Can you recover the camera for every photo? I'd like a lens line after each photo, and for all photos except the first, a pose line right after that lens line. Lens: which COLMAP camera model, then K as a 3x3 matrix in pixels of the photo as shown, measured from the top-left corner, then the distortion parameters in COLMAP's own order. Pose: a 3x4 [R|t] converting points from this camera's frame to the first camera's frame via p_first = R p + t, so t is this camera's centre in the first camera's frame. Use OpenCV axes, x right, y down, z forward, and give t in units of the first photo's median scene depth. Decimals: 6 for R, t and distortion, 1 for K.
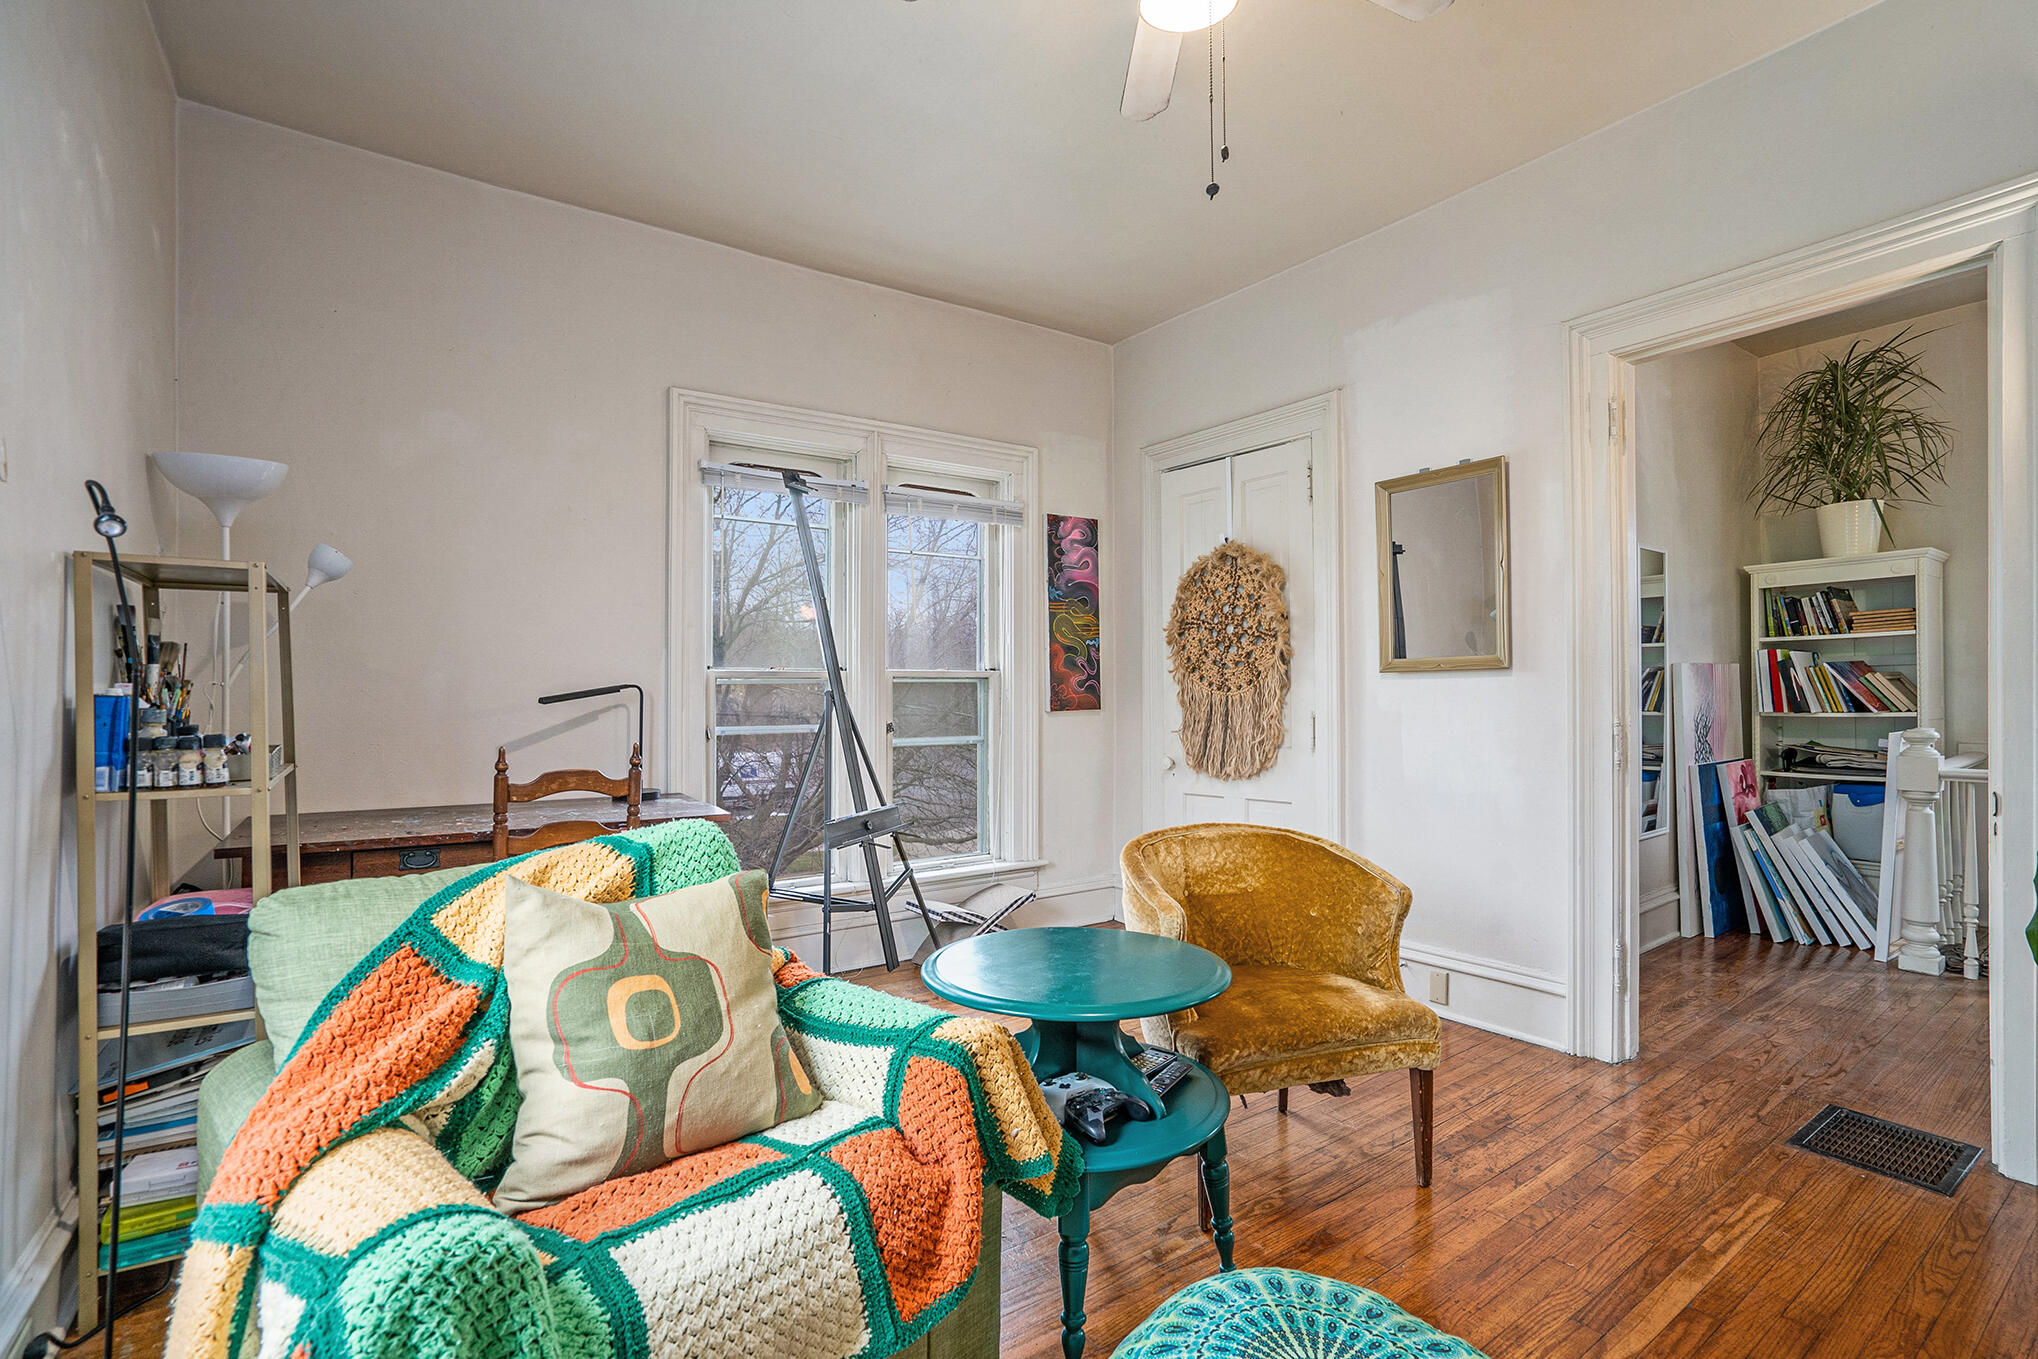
lens RADIAL K [[937.8, 0, 1022.1], [0, 937.8, 695.5], [0, 0, 1]] dist [-0.029970, 0.000335]
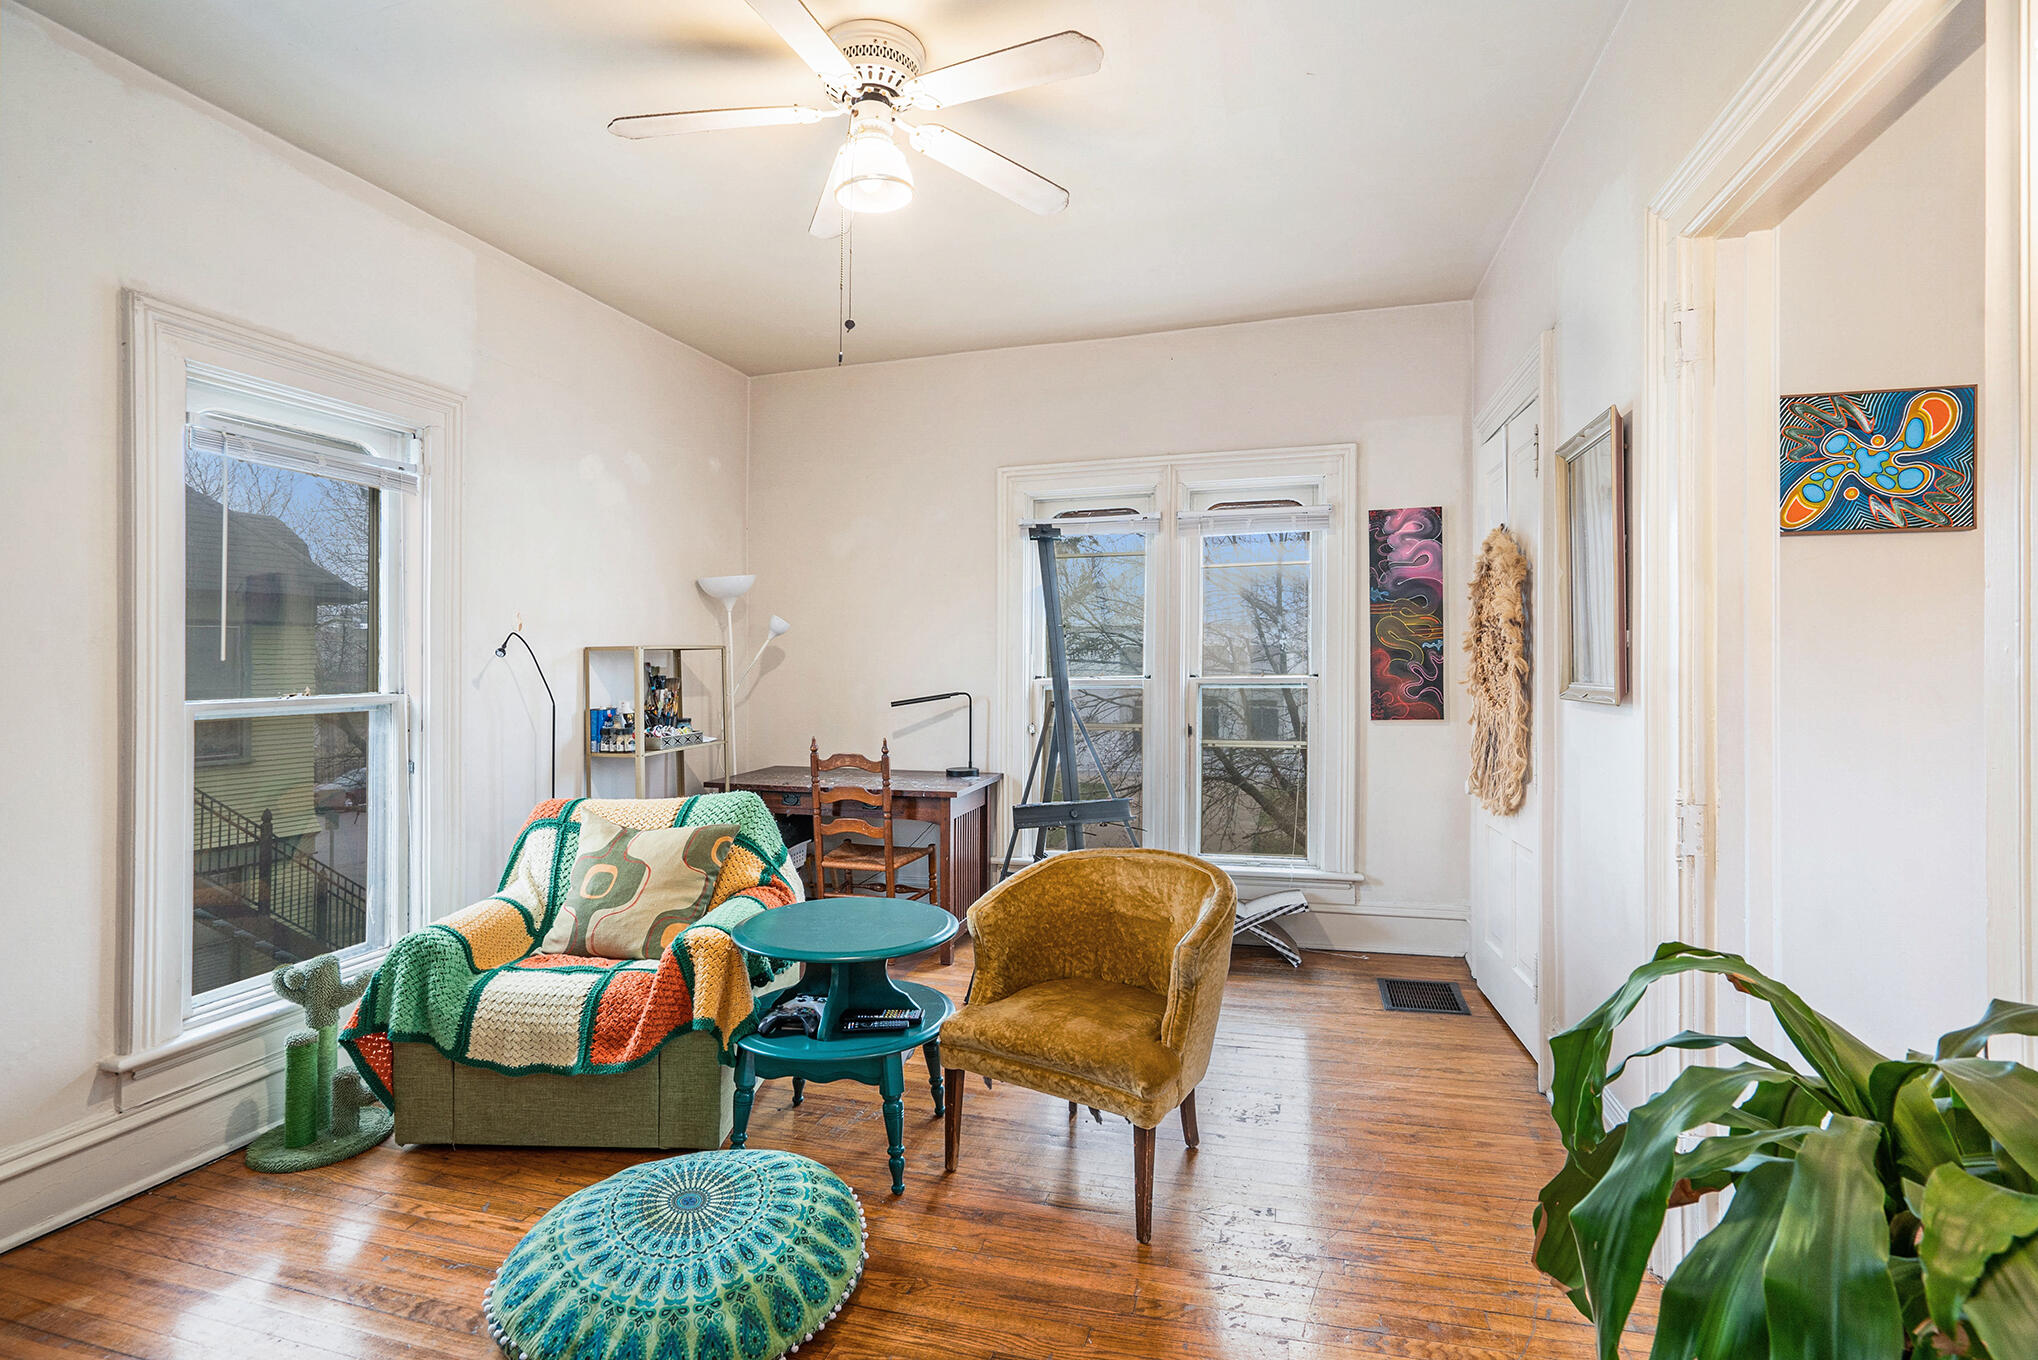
lens RADIAL K [[934.8, 0, 1021.4], [0, 934.8, 670.7], [0, 0, 1]] dist [-0.033182, 0.000761]
pose [[0.632707, 0.004776, -0.774376, 0.535003], [0.001412, 0.999972, 0.007322, -0.040406], [0.774390, -0.005726, 0.632683, 0.136513]]
